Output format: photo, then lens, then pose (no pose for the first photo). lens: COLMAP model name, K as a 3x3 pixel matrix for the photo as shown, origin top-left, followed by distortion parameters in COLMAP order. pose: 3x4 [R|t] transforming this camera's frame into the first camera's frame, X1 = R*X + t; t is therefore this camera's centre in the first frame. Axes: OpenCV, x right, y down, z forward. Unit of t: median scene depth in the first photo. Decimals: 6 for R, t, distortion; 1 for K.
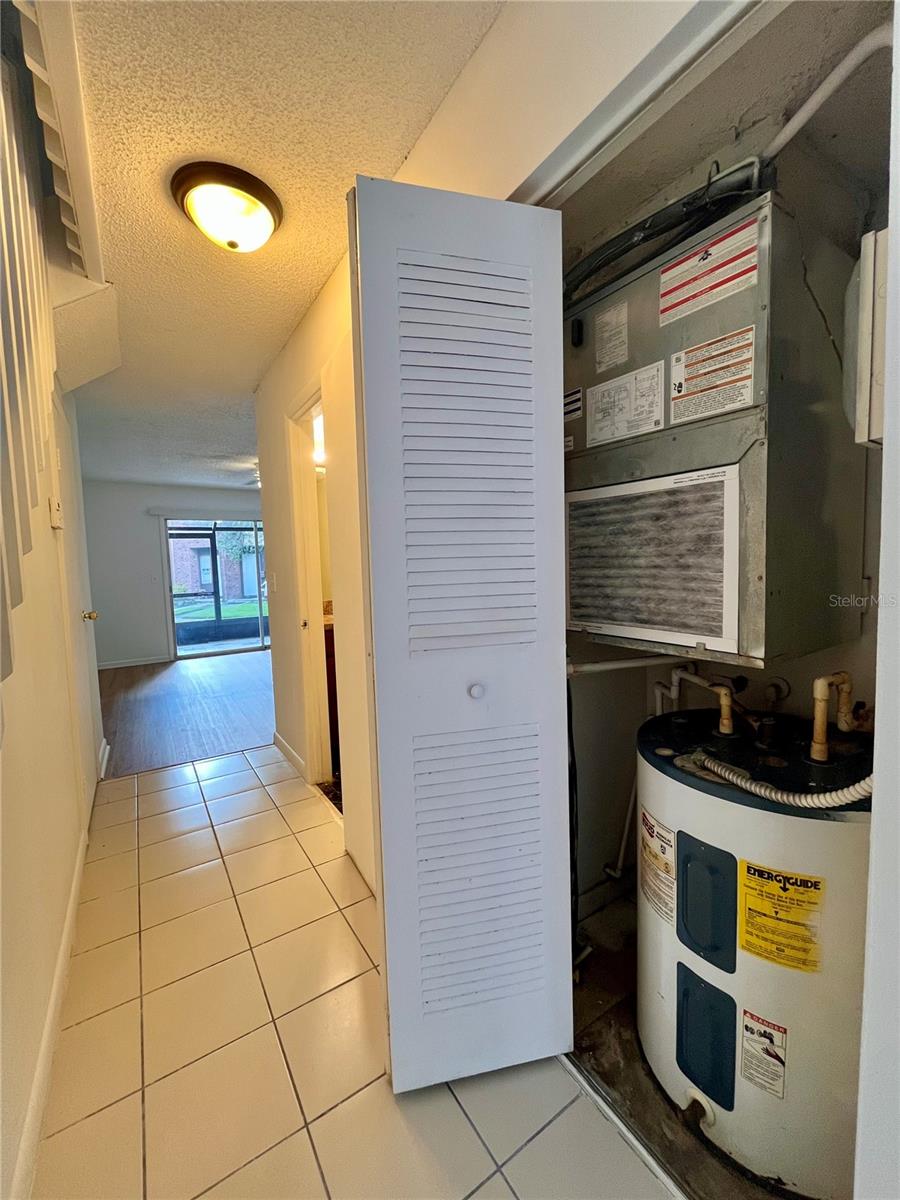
lens RADIAL K [[482.6, 0, 452.6], [0, 482.6, 600.2], [0, 0, 1]] dist [-0.005807, 0.000119]
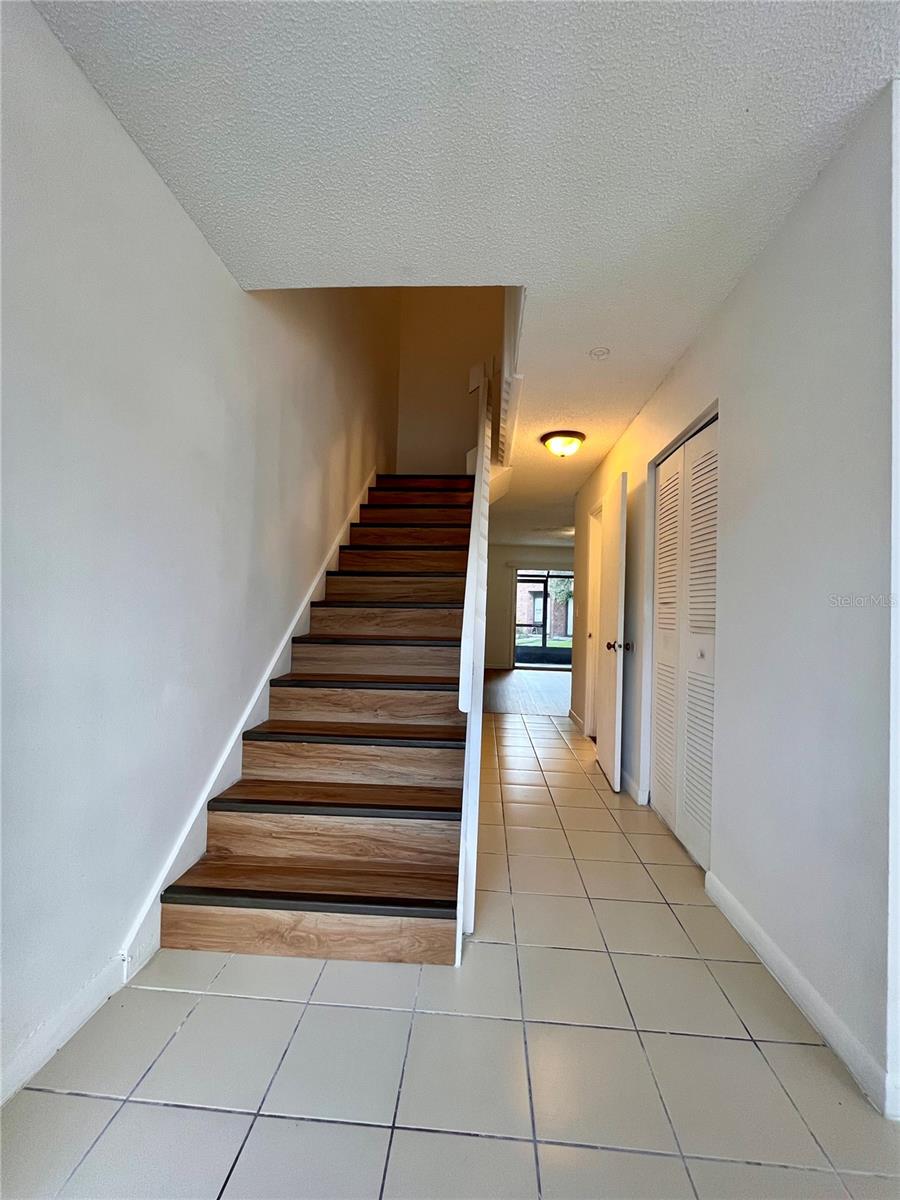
lens RADIAL K [[482.6, 0, 452.6], [0, 482.6, 600.2], [0, 0, 1]] dist [-0.005807, 0.000119]
pose [[0.795360, 0.045422, -0.604434, 0.123765], [-0.104212, 0.992587, -0.062538, 0.032284], [0.597112, 0.112730, 0.794197, -0.241555]]
